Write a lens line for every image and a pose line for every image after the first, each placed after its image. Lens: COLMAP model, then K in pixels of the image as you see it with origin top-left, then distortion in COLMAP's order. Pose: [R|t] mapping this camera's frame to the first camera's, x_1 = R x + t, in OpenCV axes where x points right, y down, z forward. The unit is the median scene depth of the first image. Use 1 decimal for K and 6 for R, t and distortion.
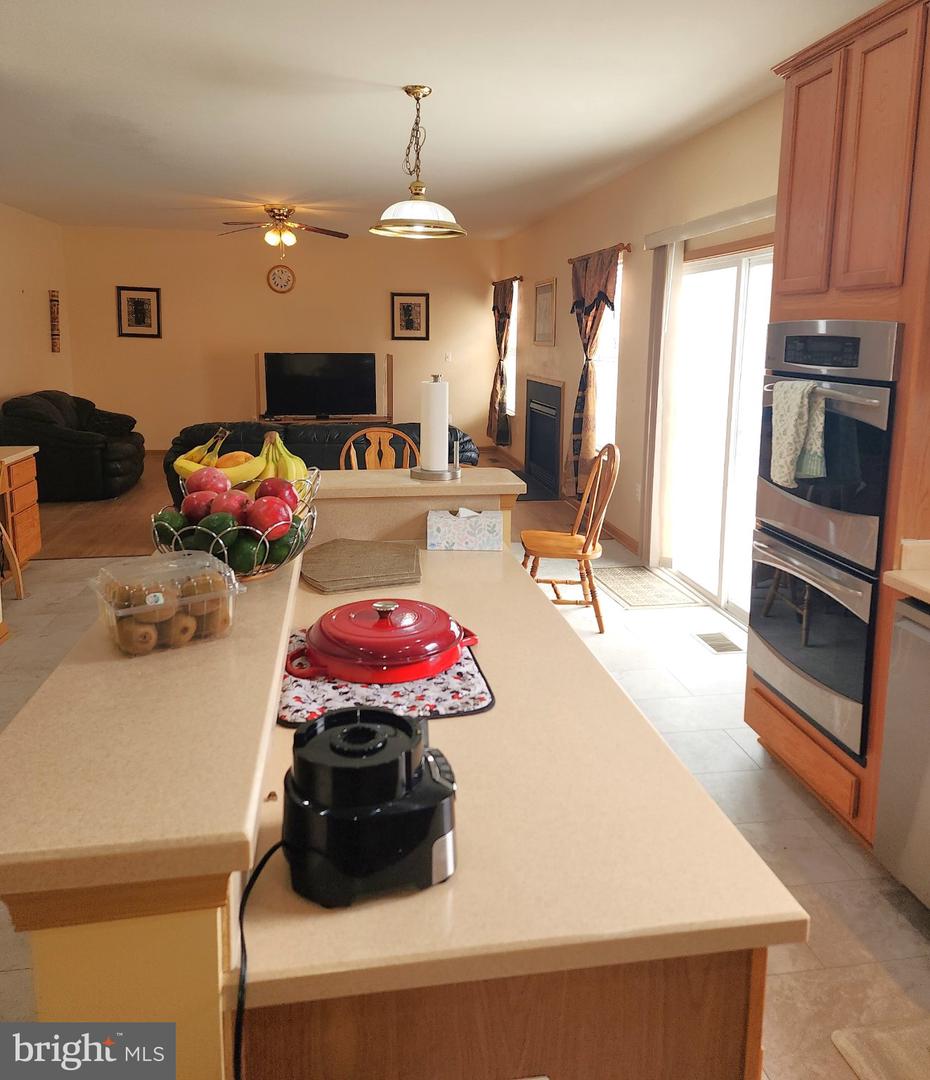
lens RADIAL K [[829.8, 0, 486.6], [0, 829.8, 462.1], [0, 0, 1]] dist [0.065299, -0.052355]
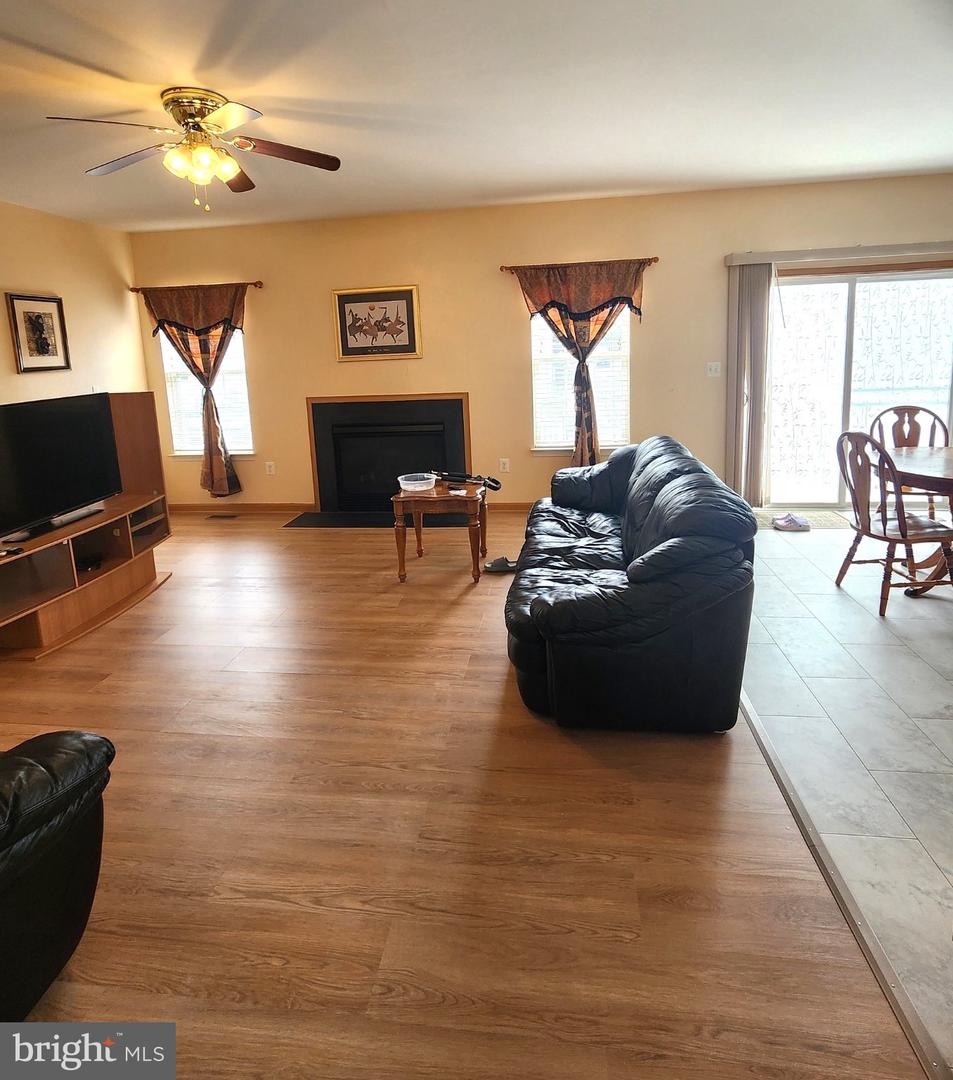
lens RADIAL K [[608.5, 0, 474.2], [0, 608.5, 438.0], [0, 0, 1]] dist [0.001535, 0.001300]
pose [[0.306452, -0.164925, 0.937490, -1.760877], [0.188170, 0.975937, 0.110179, -0.370372], [-0.933102, 0.142643, 0.330111, 2.331929]]
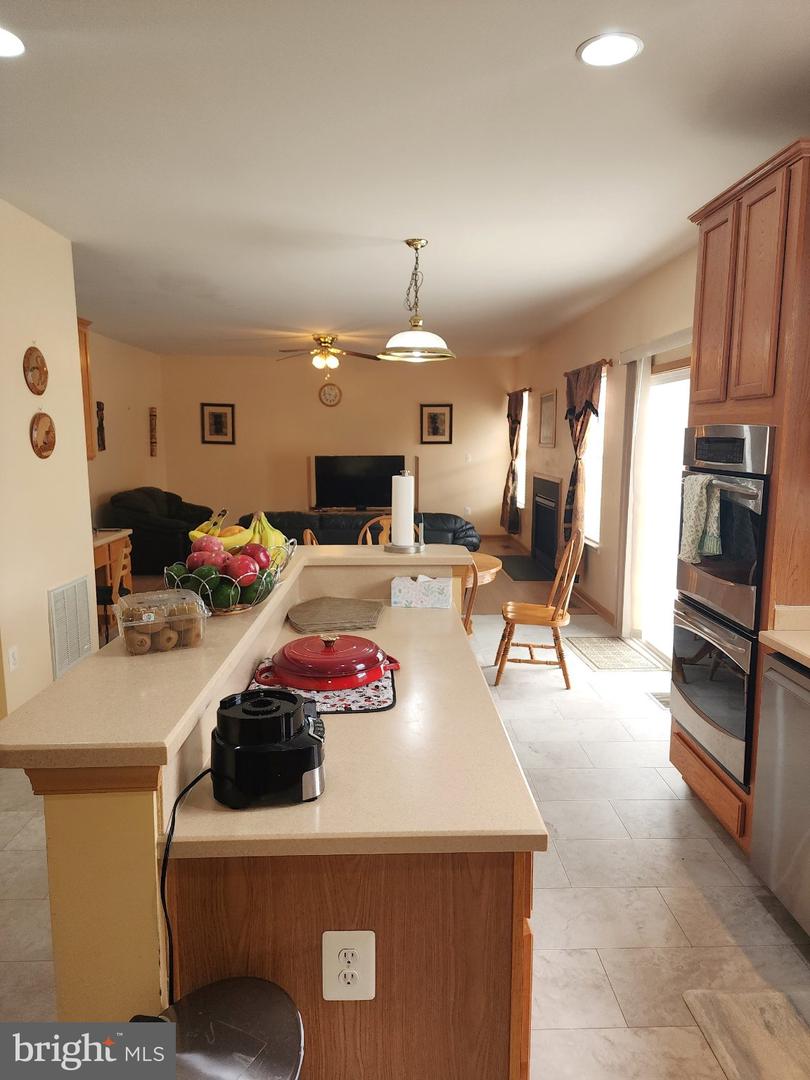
lens RADIAL K [[728.1, 0, 423.4], [0, 728.1, 543.9], [0, 0, 1]] dist [0.062488, -0.057148]
pose [[0.991223, 0.009735, -0.131839, 0.115023], [-0.010973, 0.999902, -0.008666, 0.016537], [0.131741, 0.010036, 0.991233, -0.105009]]
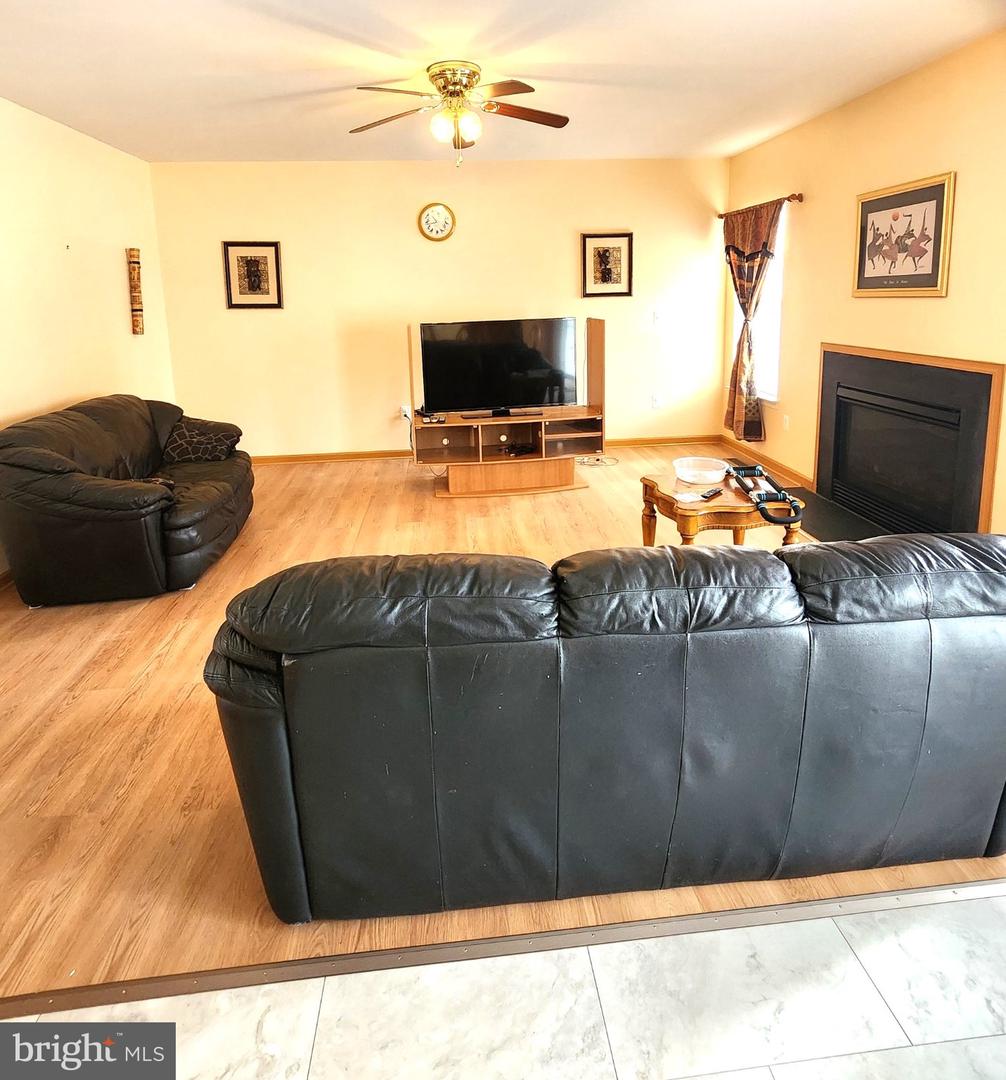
lens RADIAL K [[648.3, 0, 506.8], [0, 648.3, 396.9], [0, 0, 1]] dist [-0.000153, -0.003996]
pose [[0.995672, -0.024240, -0.089718, -0.544164], [0.024799, 0.999679, 0.005123, -0.262364], [0.089565, -0.007326, 0.995954, 1.730330]]
